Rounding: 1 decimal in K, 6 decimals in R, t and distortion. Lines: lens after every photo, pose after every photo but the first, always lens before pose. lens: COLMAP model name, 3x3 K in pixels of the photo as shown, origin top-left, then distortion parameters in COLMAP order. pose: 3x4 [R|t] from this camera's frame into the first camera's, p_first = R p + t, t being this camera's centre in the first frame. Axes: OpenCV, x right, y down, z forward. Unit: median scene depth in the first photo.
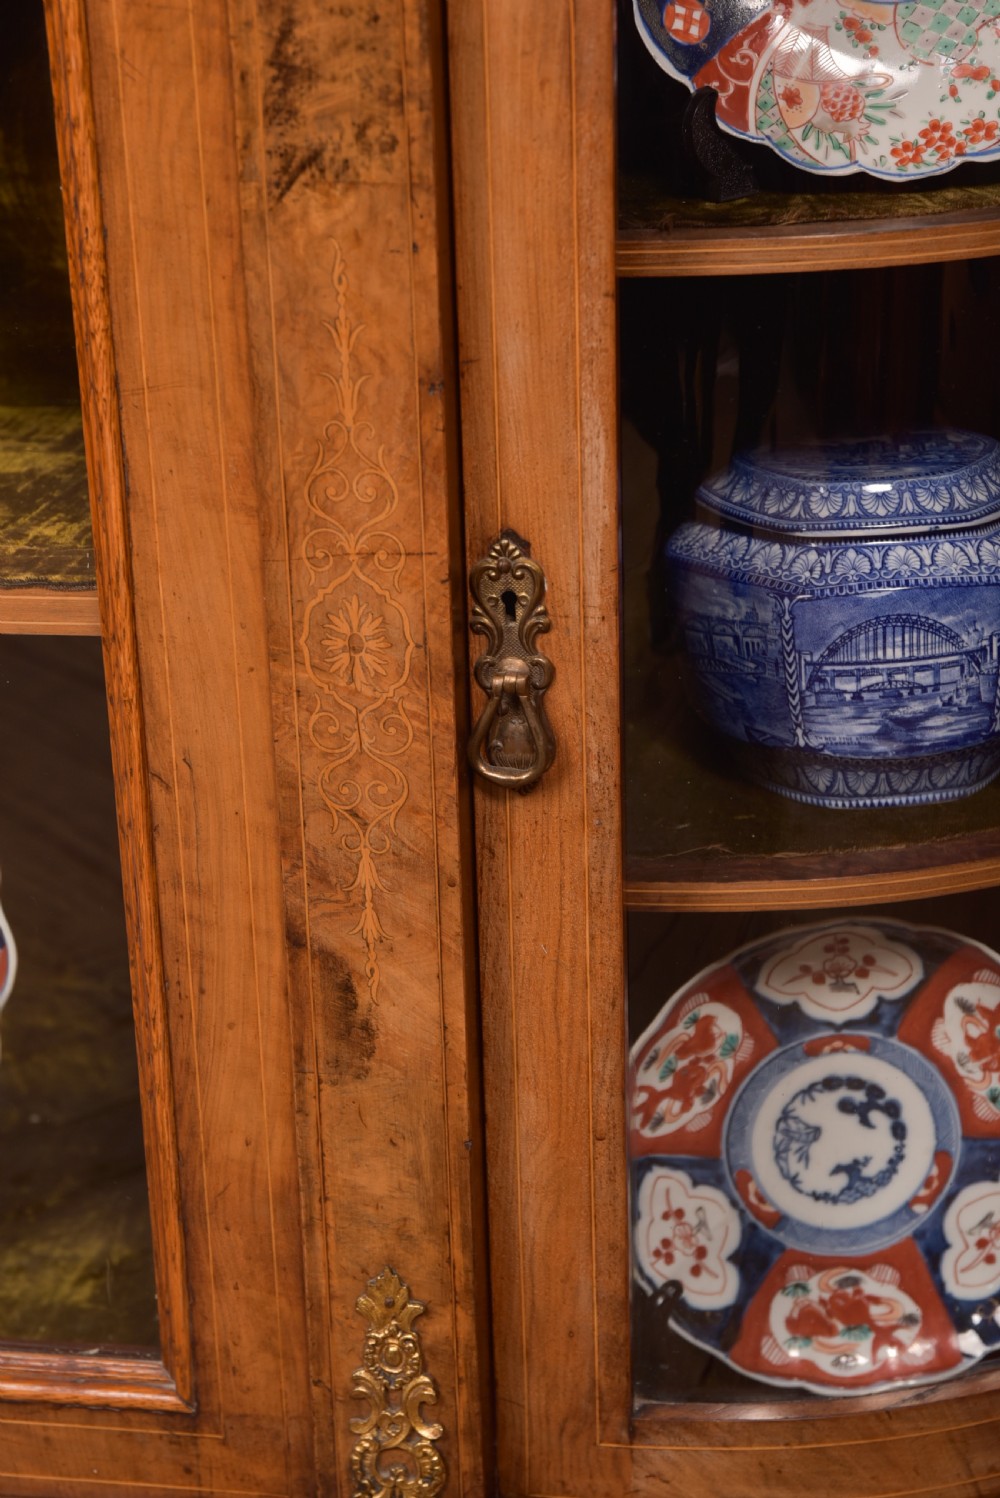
lens RADIAL K [[2830.9, 0, 505.3], [0, 2830.9, 764.5], [0, 0, 1]] dist [0.155673, 0.283036]
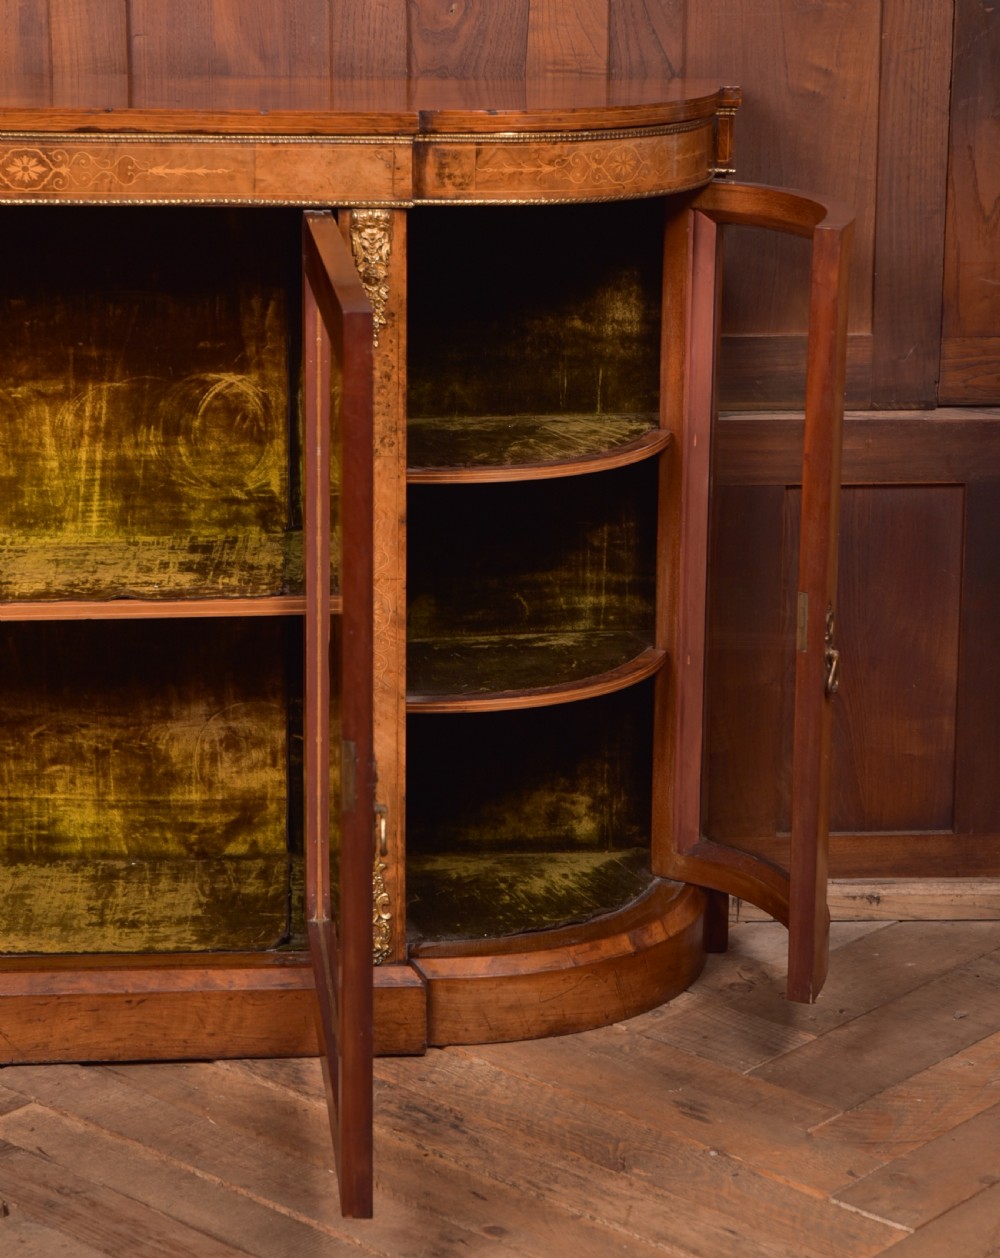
lens RADIAL K [[3138.0, 0, 546.6], [0, 3138.0, 469.7], [0, 0, 1]] dist [0.154482, 0.411357]
pose [[0.968017, -0.016785, 0.250321, -0.617796], [0.054837, 0.987789, -0.145828, 0.264175], [-0.244817, 0.154891, 0.957117, -1.927184]]
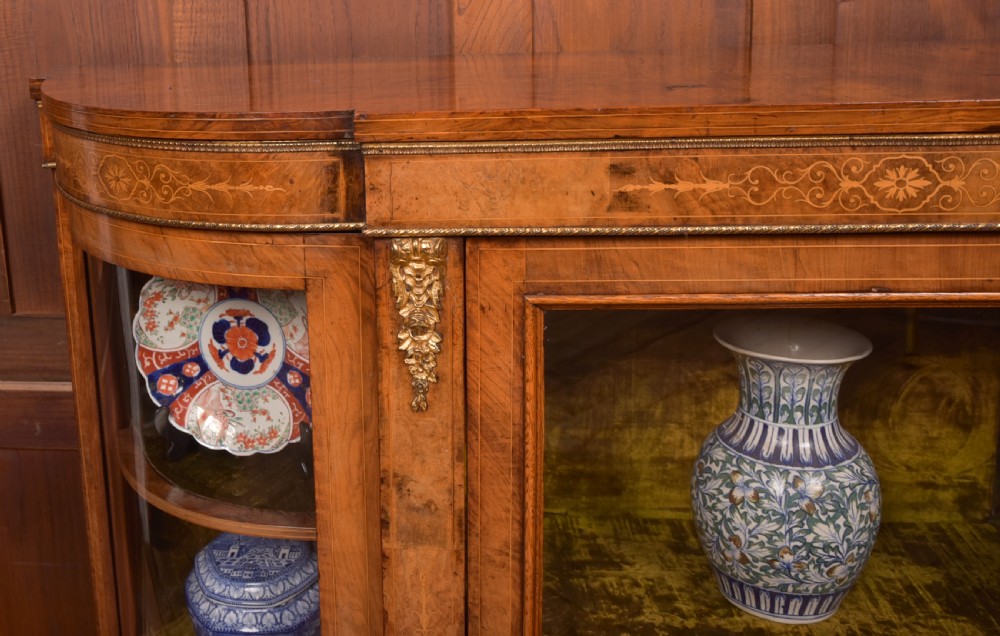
lens RADIAL K [[1105.3, 0, 271.8], [0, 1105.3, 162.6], [0, 0, 1]] dist [-0.090585, 0.088227]
pose [[0.998892, -0.029954, 0.036304, -0.791049], [0.035468, 0.986113, -0.162244, -0.346112], [-0.030940, 0.163352, 0.986083, 0.142109]]
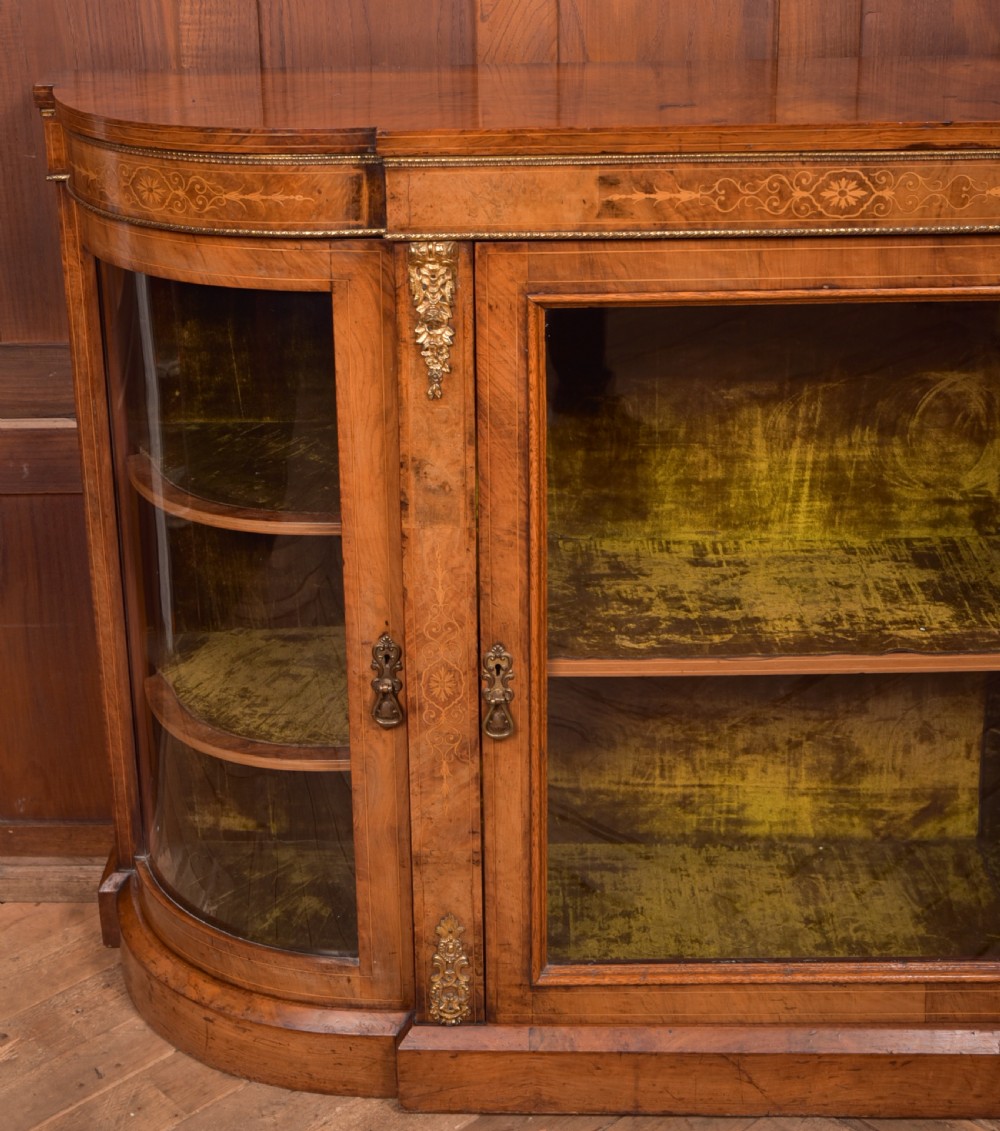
lens RADIAL K [[1898.6, 0, 421.4], [0, 1898.6, 413.9], [0, 0, 1]] dist [-0.025939, 0.151118]
pose [[0.989317, -0.044694, 0.138762, -0.883135], [0.050294, 0.998045, -0.037116, -0.227742], [-0.136831, 0.043698, 0.989630, -0.550948]]
